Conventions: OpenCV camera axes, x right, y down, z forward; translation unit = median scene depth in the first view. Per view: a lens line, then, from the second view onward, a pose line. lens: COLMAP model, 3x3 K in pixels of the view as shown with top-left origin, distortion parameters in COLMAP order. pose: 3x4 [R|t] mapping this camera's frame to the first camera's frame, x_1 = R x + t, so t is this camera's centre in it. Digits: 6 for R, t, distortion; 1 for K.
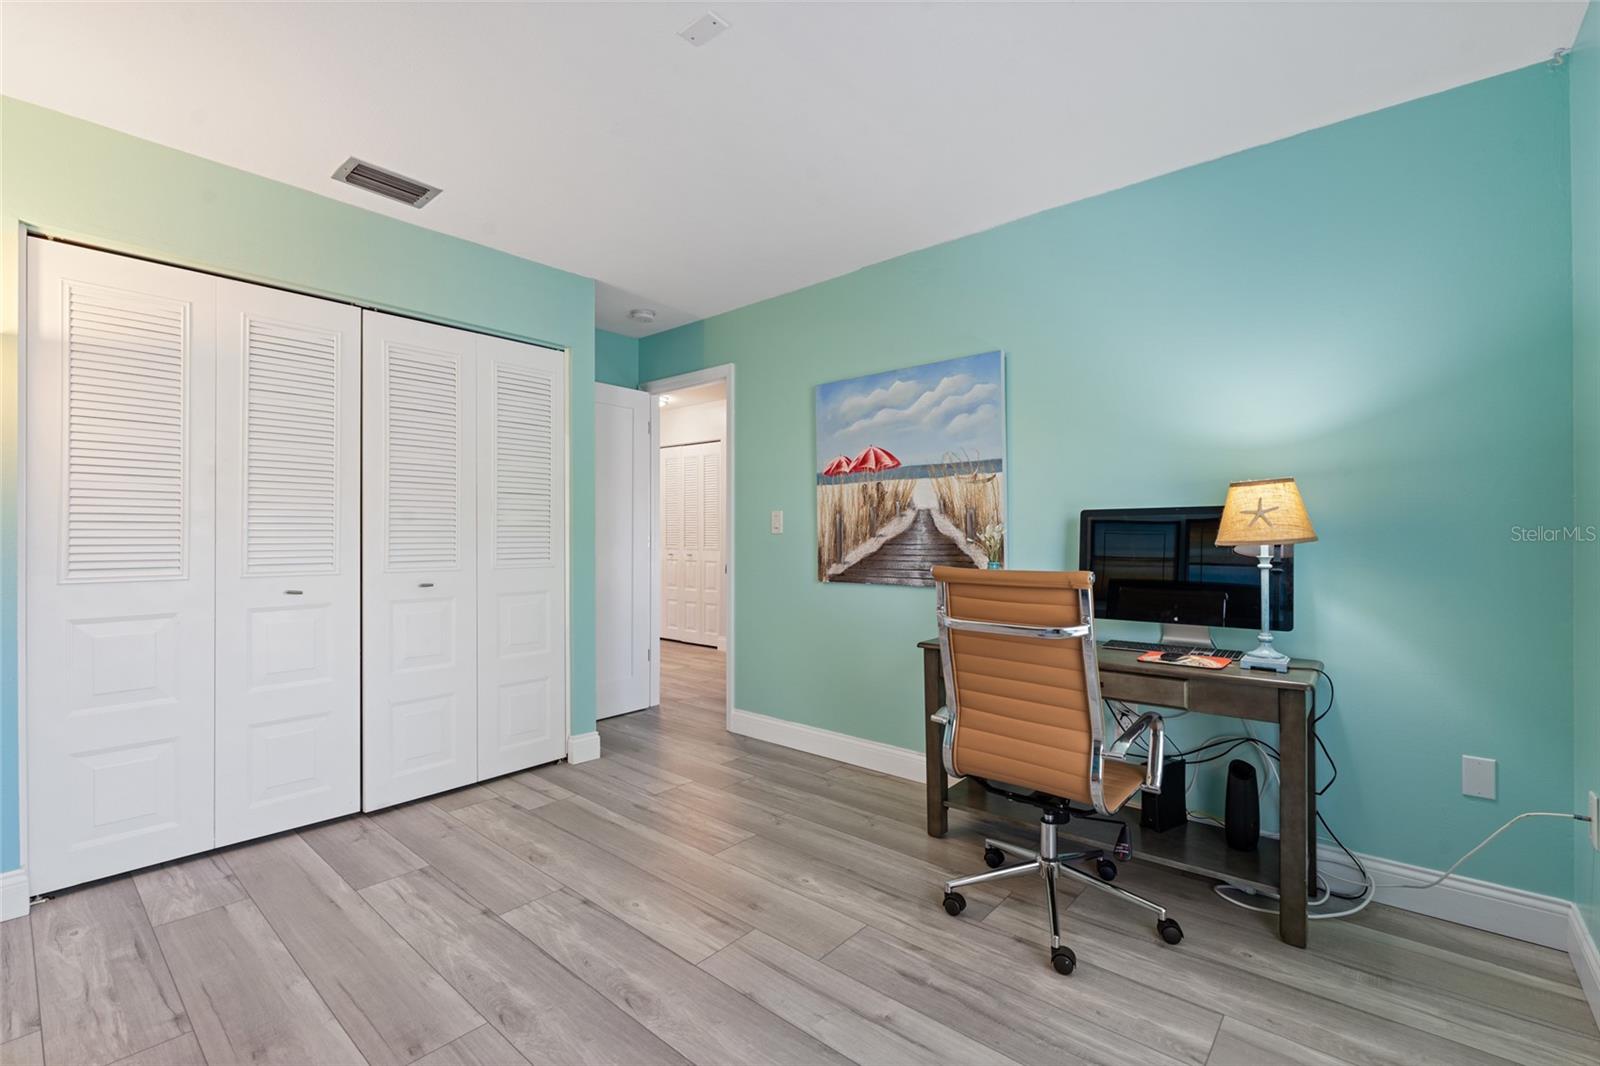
lens RADIAL K [[705.8, 0, 800.7], [0, 705.8, 537.9], [0, 0, 1]] dist [-0.008402, 0.000973]
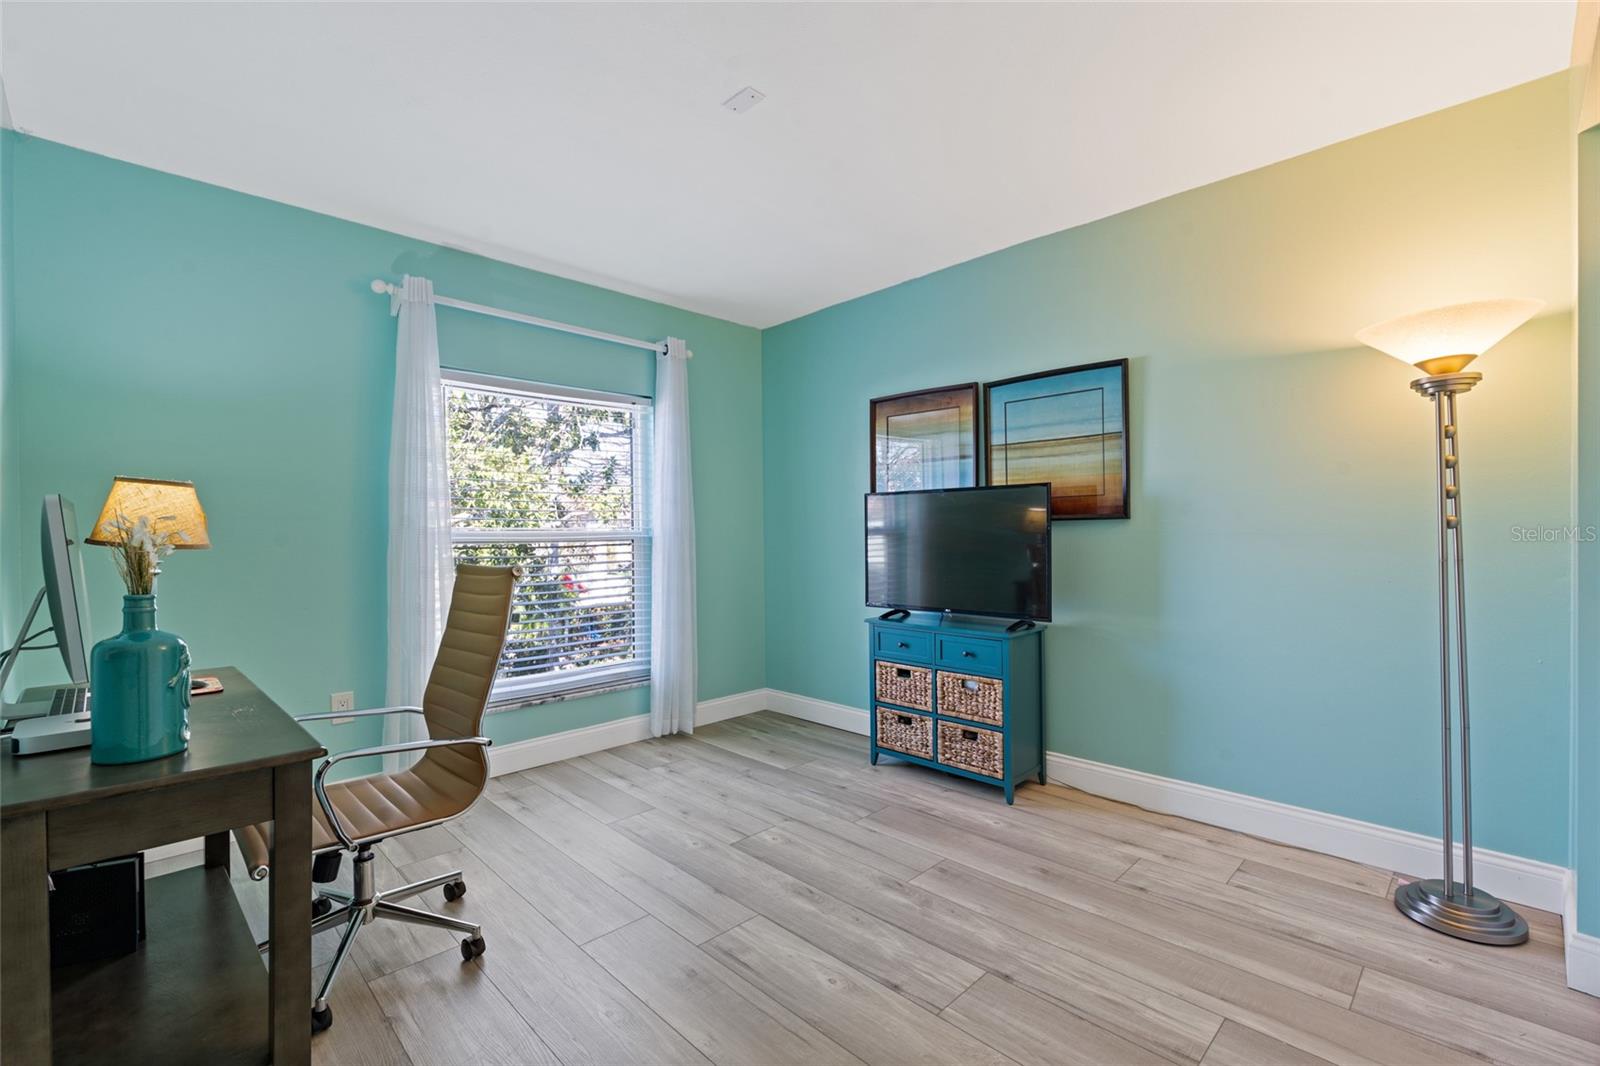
lens RADIAL K [[690.4, 0, 796.3], [0, 690.4, 561.0], [0, 0, 1]] dist [-0.001249, 0.000117]
pose [[-0.996400, 0.007246, 0.084472, -0.183224], [0.011177, 0.998872, 0.046159, -0.004741], [-0.084042, 0.046937, -0.995356, 1.236575]]
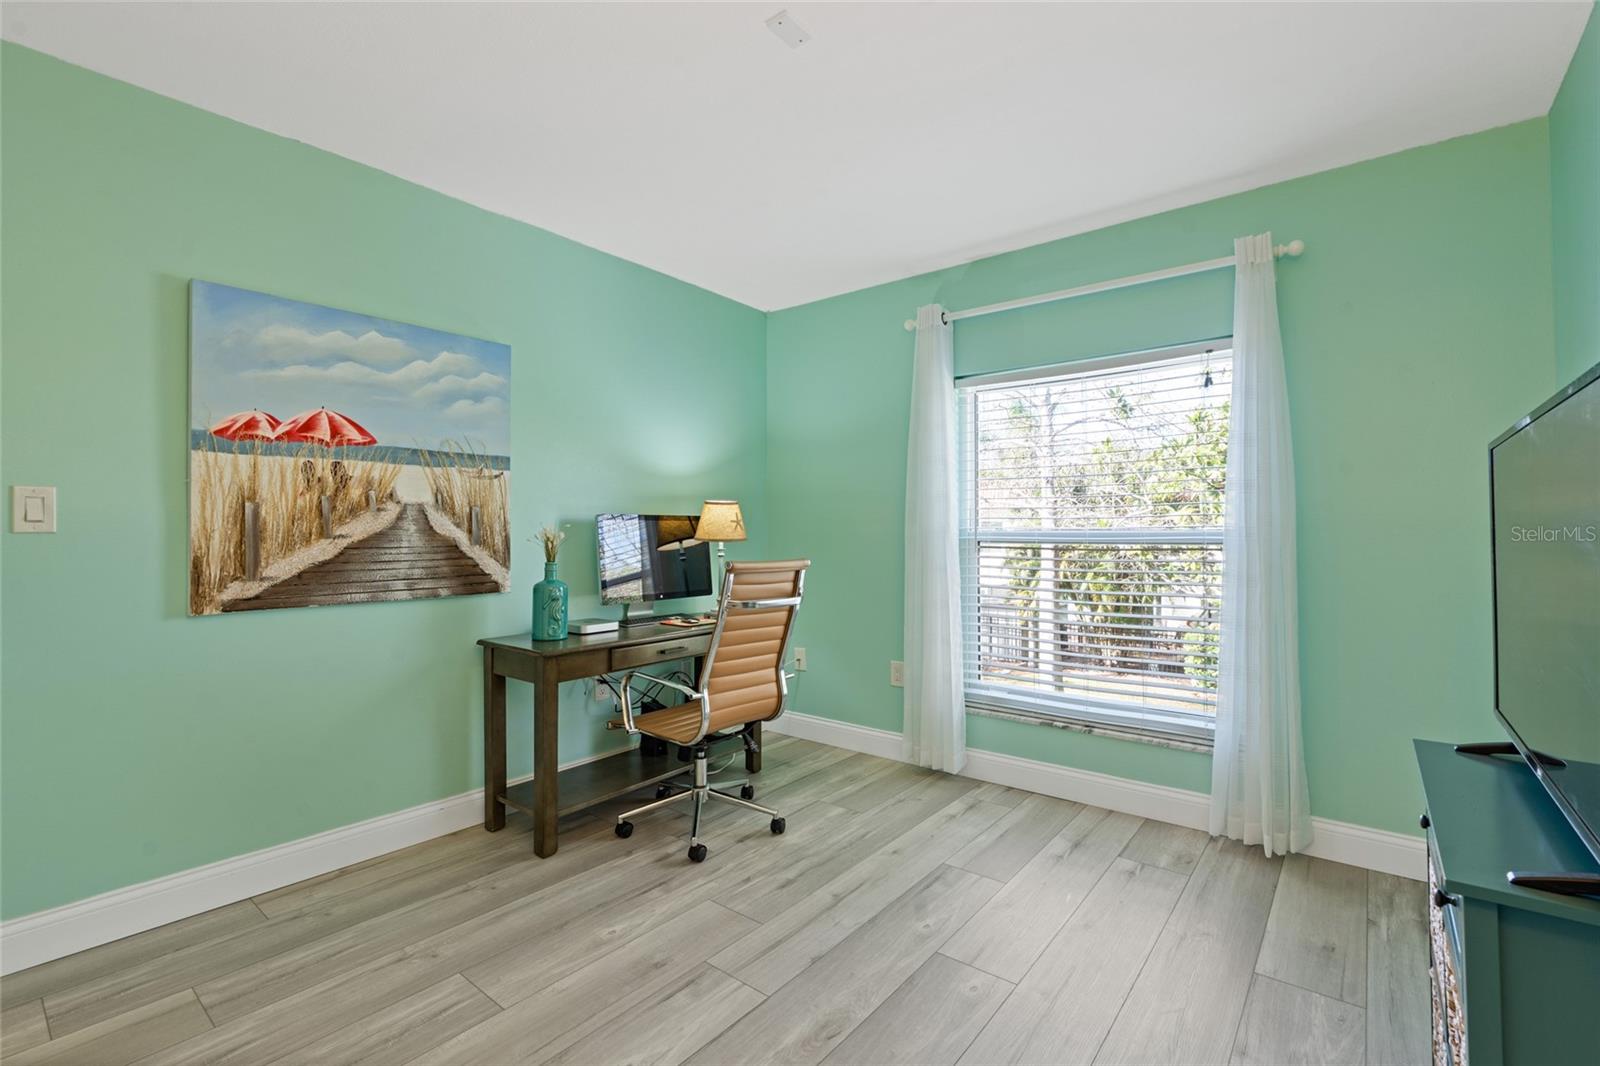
lens RADIAL K [[705.8, 0, 800.7], [0, 705.8, 537.9], [0, 0, 1]] dist [-0.008402, 0.000973]
pose [[-0.032378, -0.001674, 0.999474, -0.645561], [0.006815, 0.999975, 0.001895, -0.000090], [-0.999452, 0.006873, -0.032366, 0.588159]]
